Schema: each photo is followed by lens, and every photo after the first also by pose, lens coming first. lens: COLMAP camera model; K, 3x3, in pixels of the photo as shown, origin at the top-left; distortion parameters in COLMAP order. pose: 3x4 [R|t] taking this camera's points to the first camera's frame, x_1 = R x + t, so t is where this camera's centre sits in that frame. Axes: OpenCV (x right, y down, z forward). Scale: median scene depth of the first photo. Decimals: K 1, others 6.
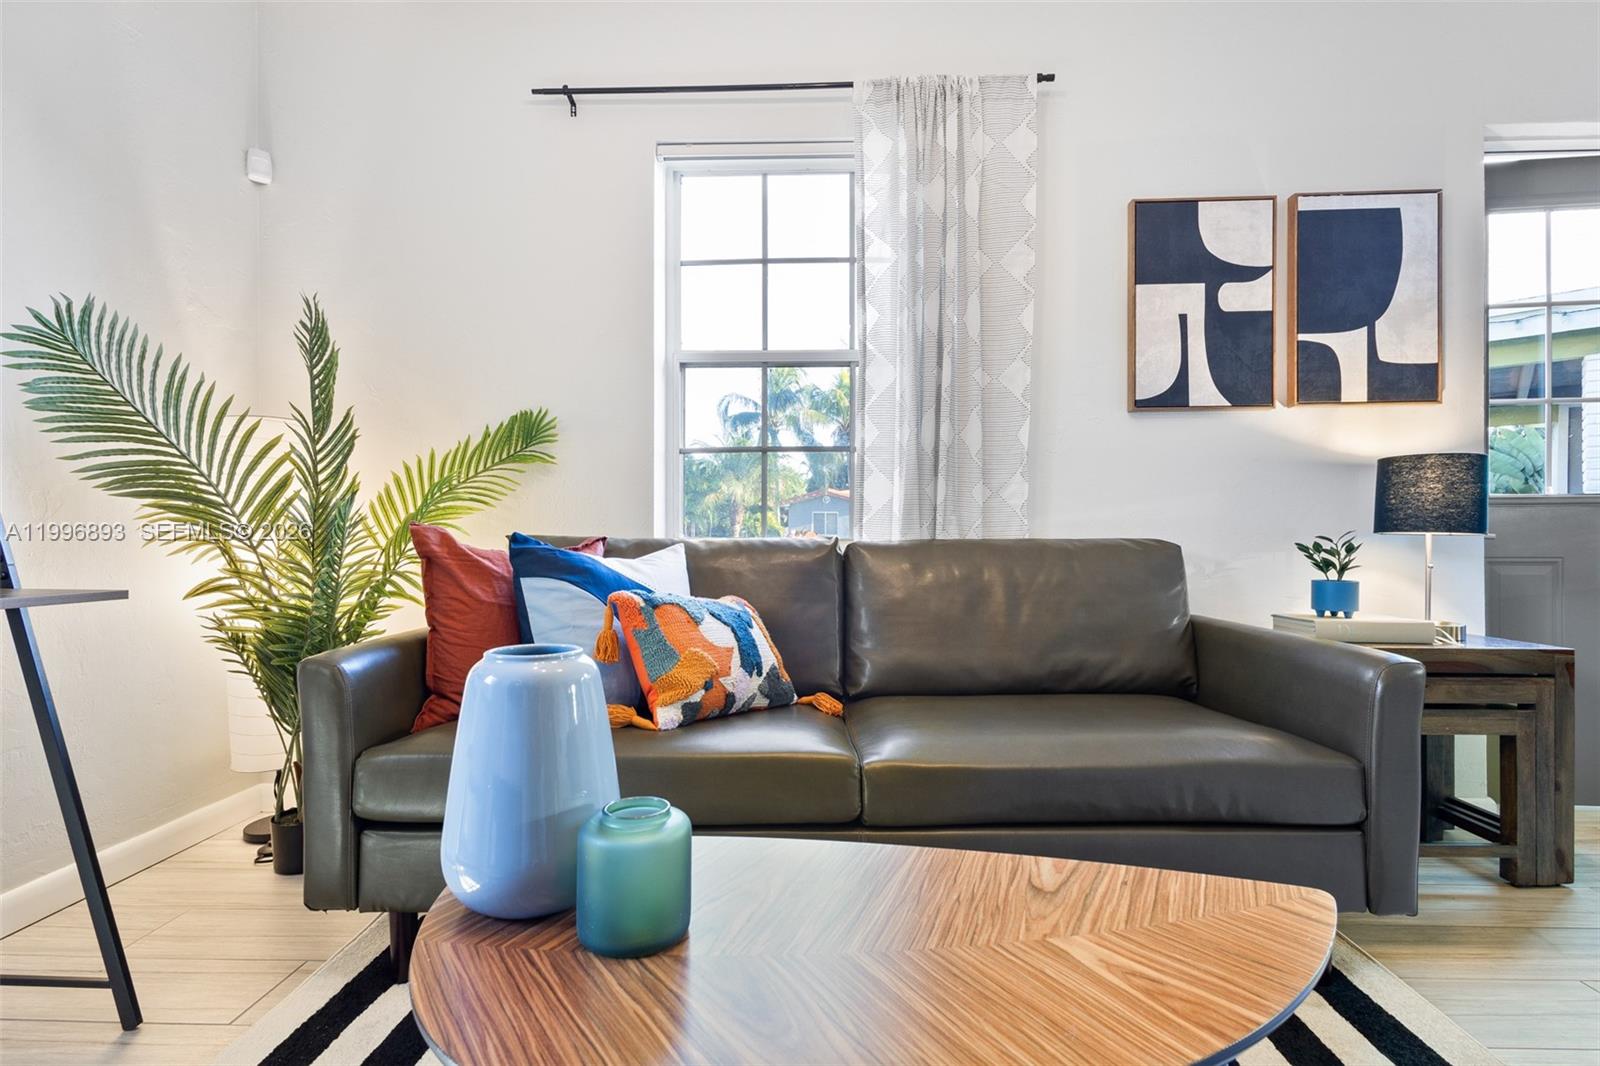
lens RADIAL K [[741.7, 0, 802.5], [0, 741.7, 541.3], [0, 0, 1]] dist [0.016697, -0.003861]
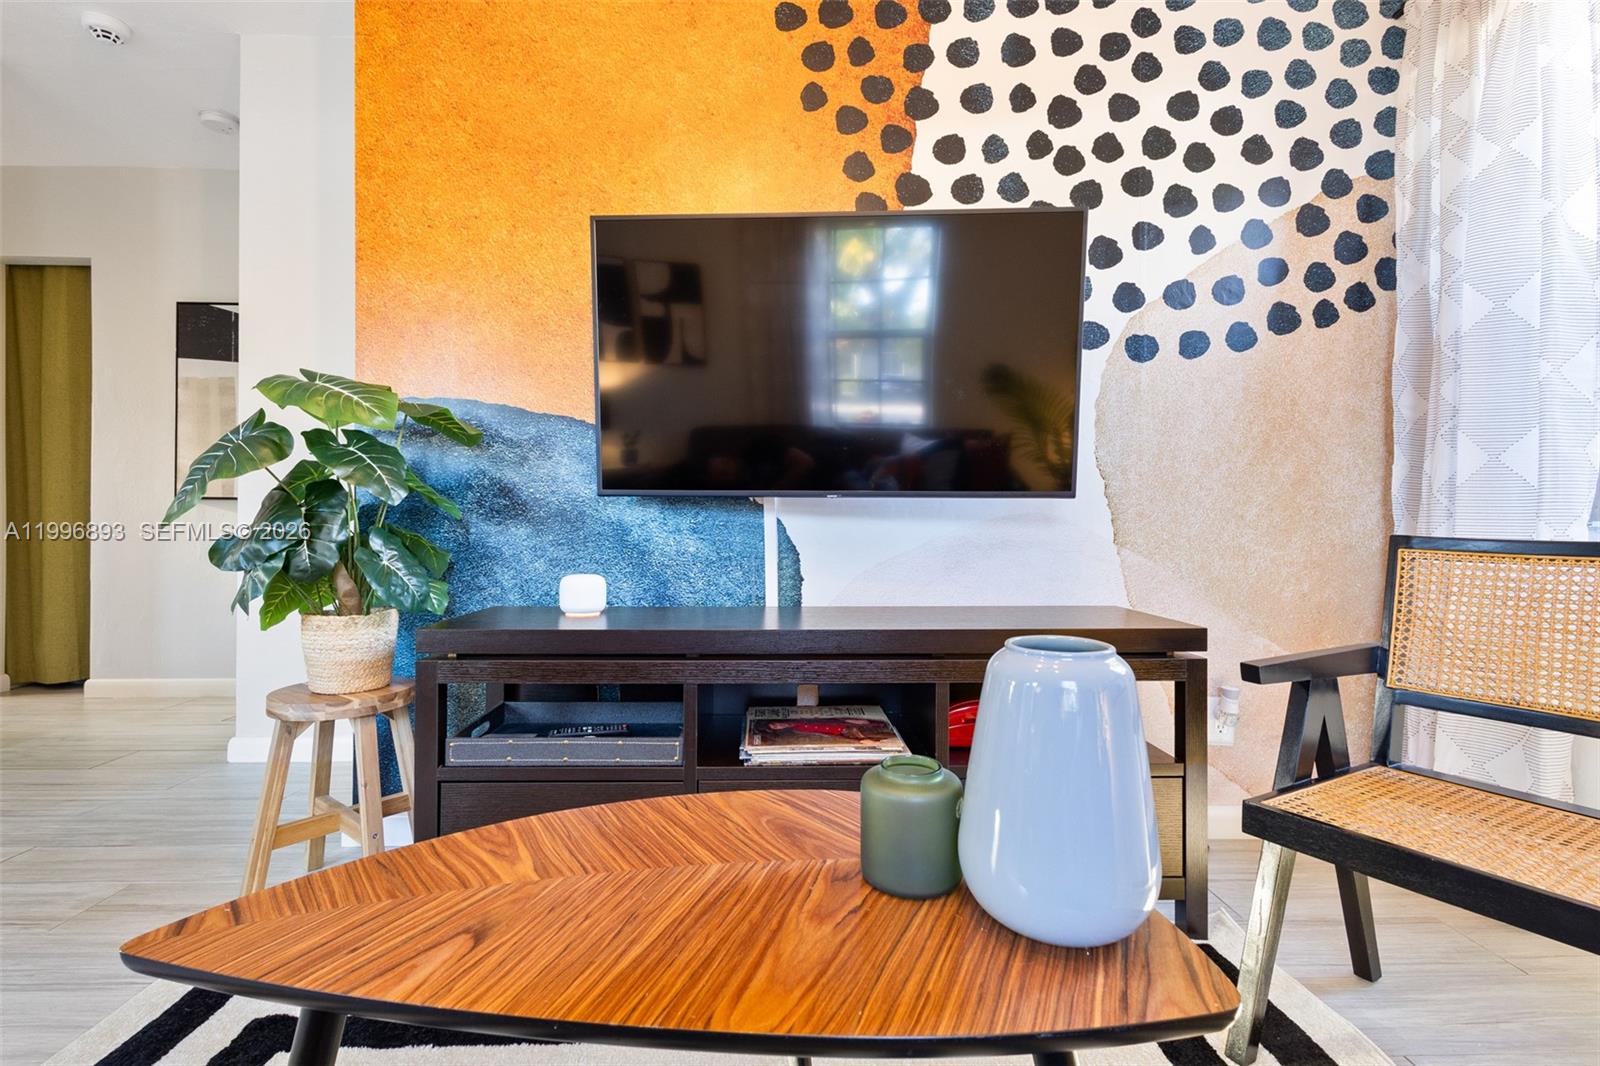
lens RADIAL K [[741.7, 0, 801.8], [0, 741.7, 520.1], [0, 0, 1]] dist [0.016697, -0.003861]
pose [[-0.997956, 0.000531, -0.063901, 0.001322], [0.000406, 0.999998, 0.001965, -0.001380], [0.063901, 0.001935, -0.997954, 0.545246]]
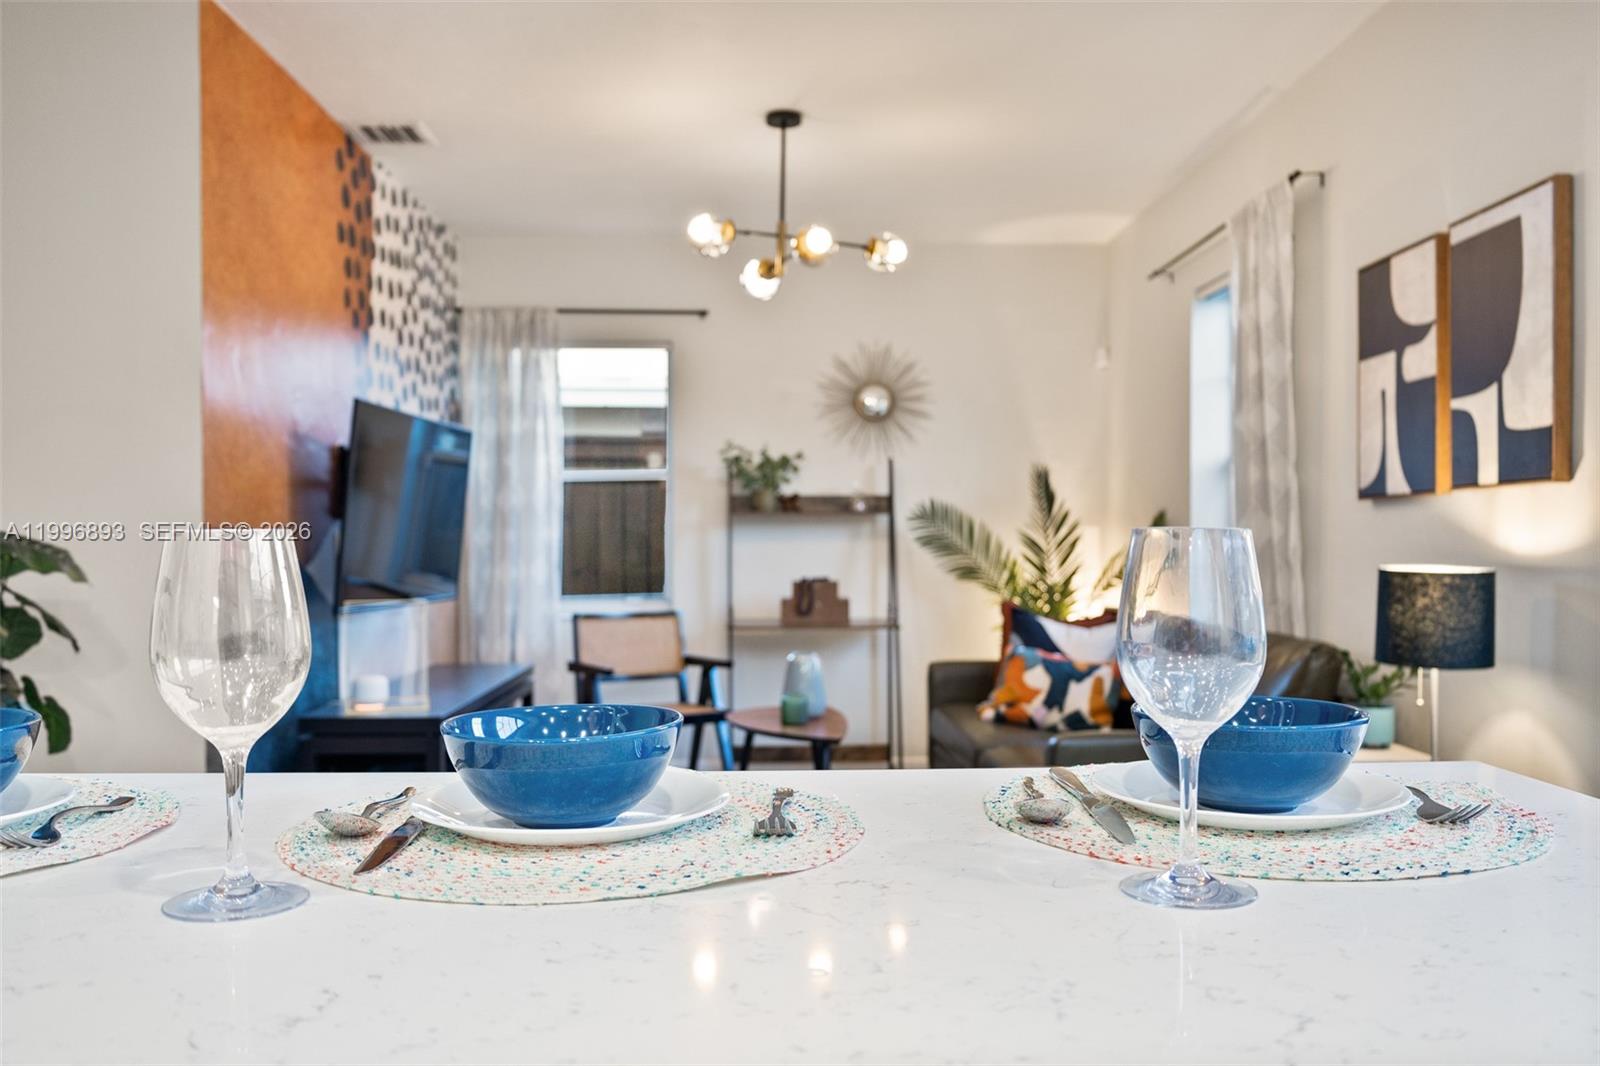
lens RADIAL K [[1279.5, 0, 801.0], [0, 1279.5, 561.5], [0, 0, 1]] dist [-0.024524, -0.000595]
pose [[0.068645, 0.016932, -0.997497, 1.961554], [0.001347, 0.999853, 0.017065, -0.131066], [0.997640, -0.002515, 0.068612, 0.219564]]
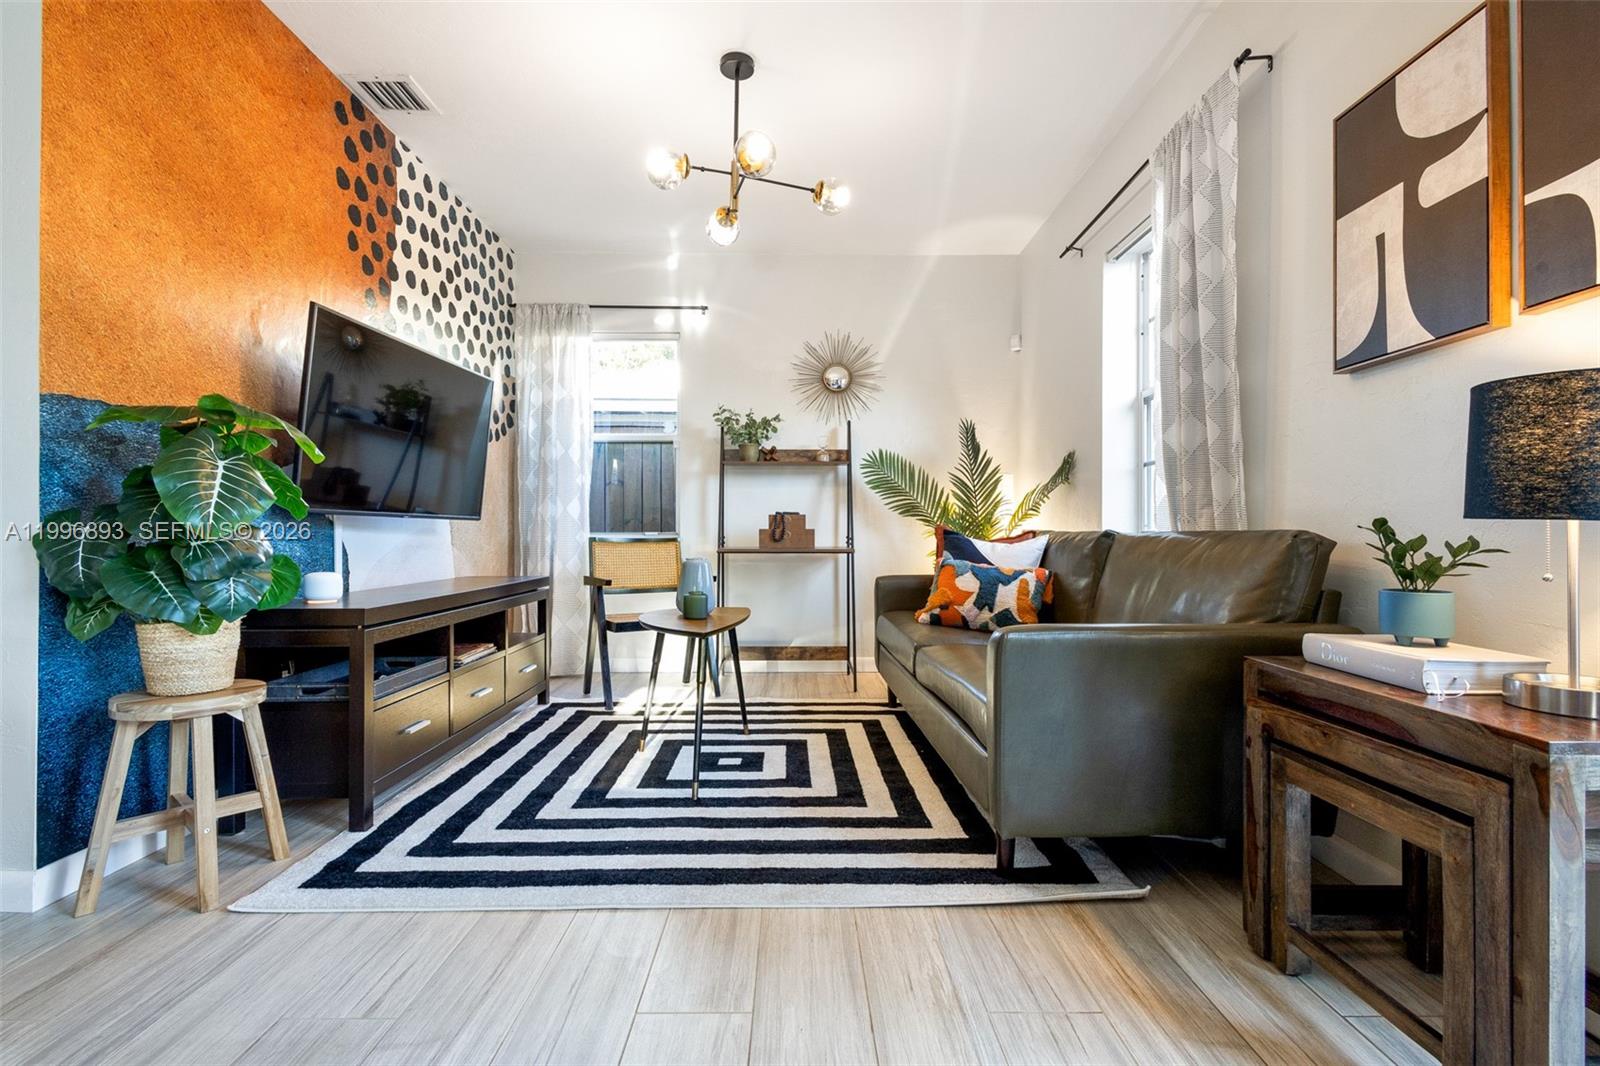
lens RADIAL K [[741.7, 0, 795.9], [0, 741.7, 530.6], [0, 0, 1]] dist [0.016697, -0.003861]
pose [[0.038187, -0.002010, -0.999269, 1.256938], [-0.002259, 0.999995, -0.002098, -0.000434], [0.999268, 0.002338, 0.038183, 0.378704]]
